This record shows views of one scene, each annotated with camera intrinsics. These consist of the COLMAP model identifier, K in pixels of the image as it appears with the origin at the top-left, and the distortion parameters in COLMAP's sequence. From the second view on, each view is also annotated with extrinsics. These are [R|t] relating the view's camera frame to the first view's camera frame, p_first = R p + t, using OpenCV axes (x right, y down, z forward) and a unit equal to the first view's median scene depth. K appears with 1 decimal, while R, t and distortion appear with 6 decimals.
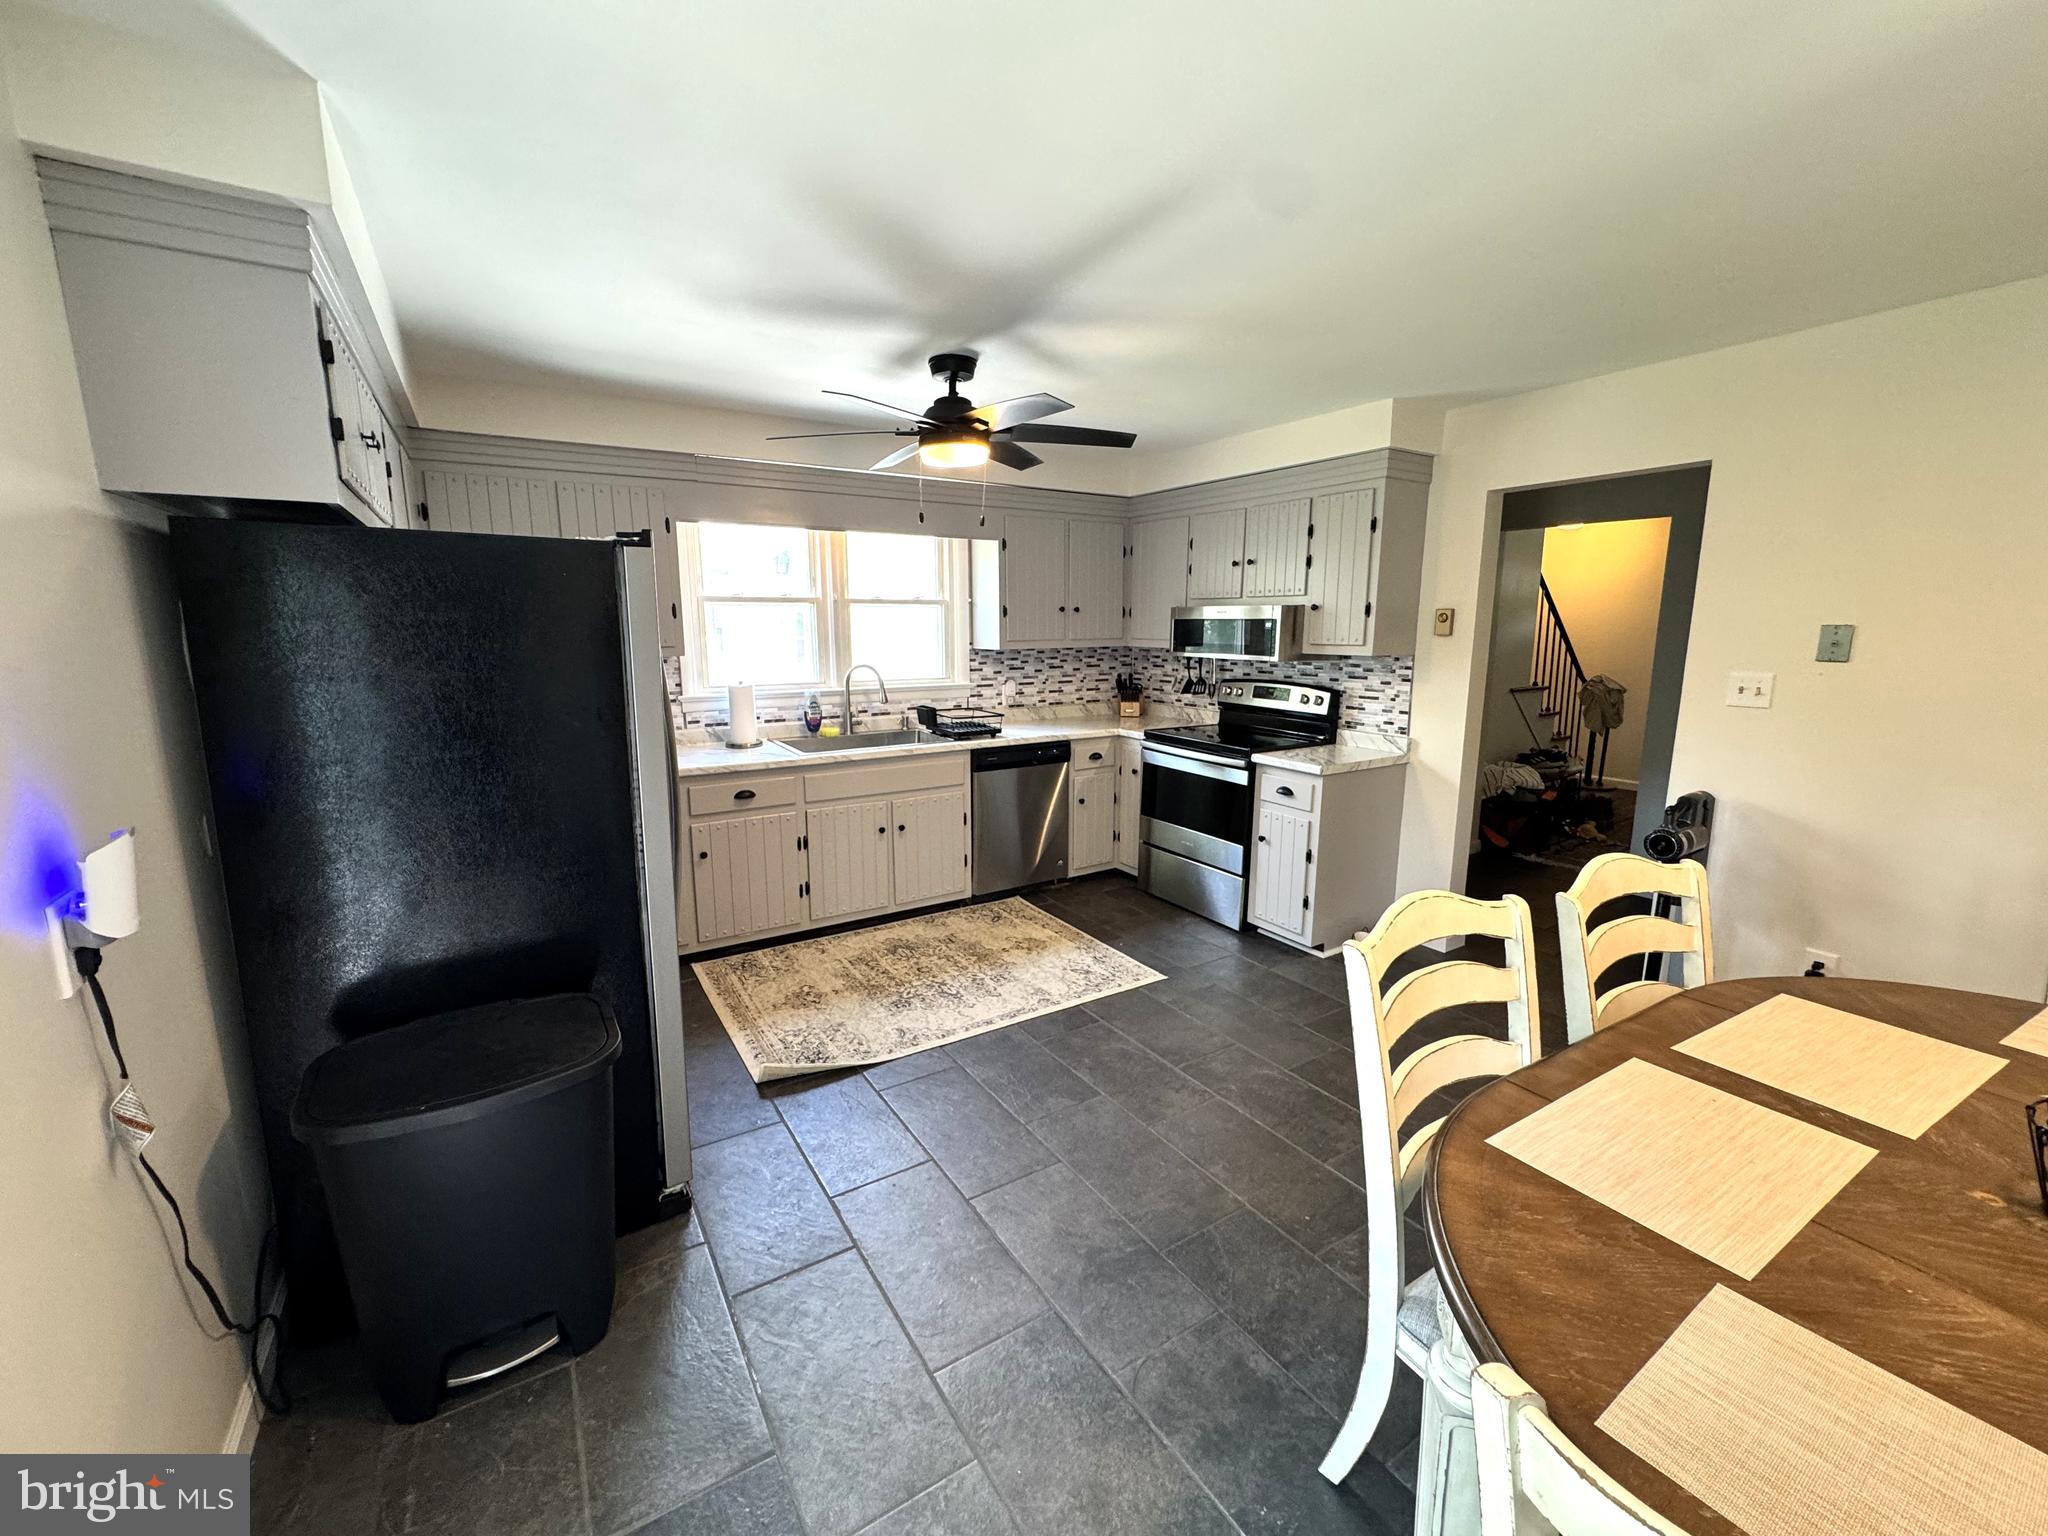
lens RADIAL K [[827.5, 0, 1021.3], [0, 827.5, 765.3], [0, 0, 1]] dist [0.004014, 0.000401]
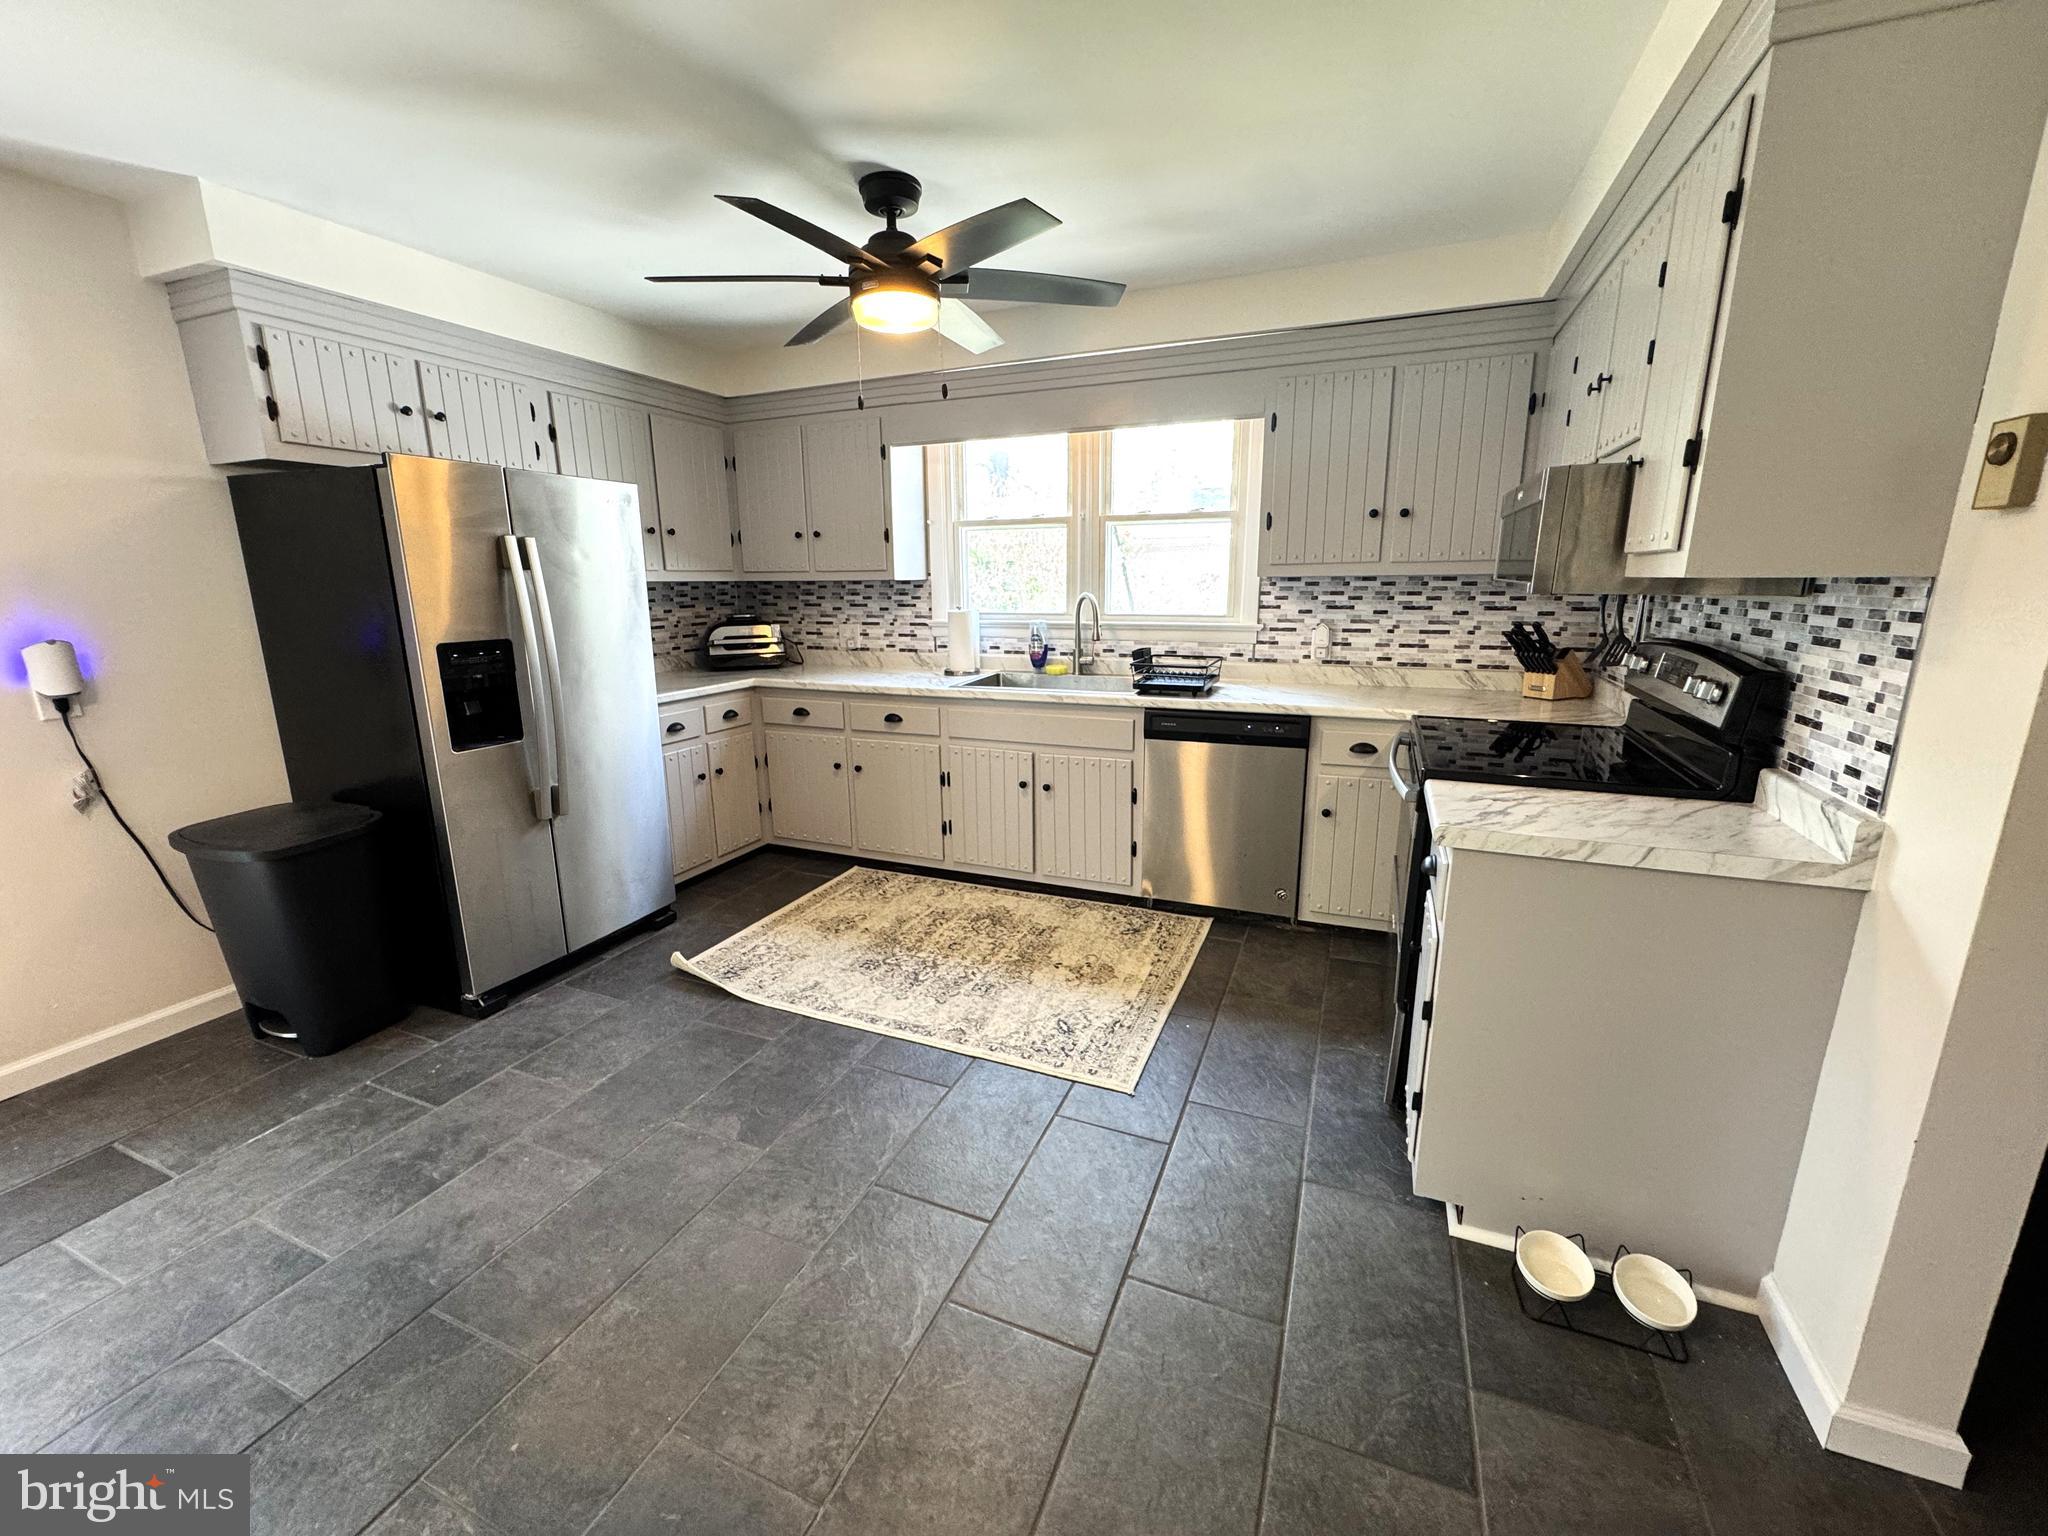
lens RADIAL K [[827.5, 0, 1020.9], [0, 827.5, 762.4], [0, 0, 1]] dist [0.004014, 0.000401]
pose [[0.570743, 0.177177, -0.801786, 0.529050], [-0.131058, 0.983582, 0.124058, -0.052684], [0.810602, 0.034275, 0.584593, 0.497543]]
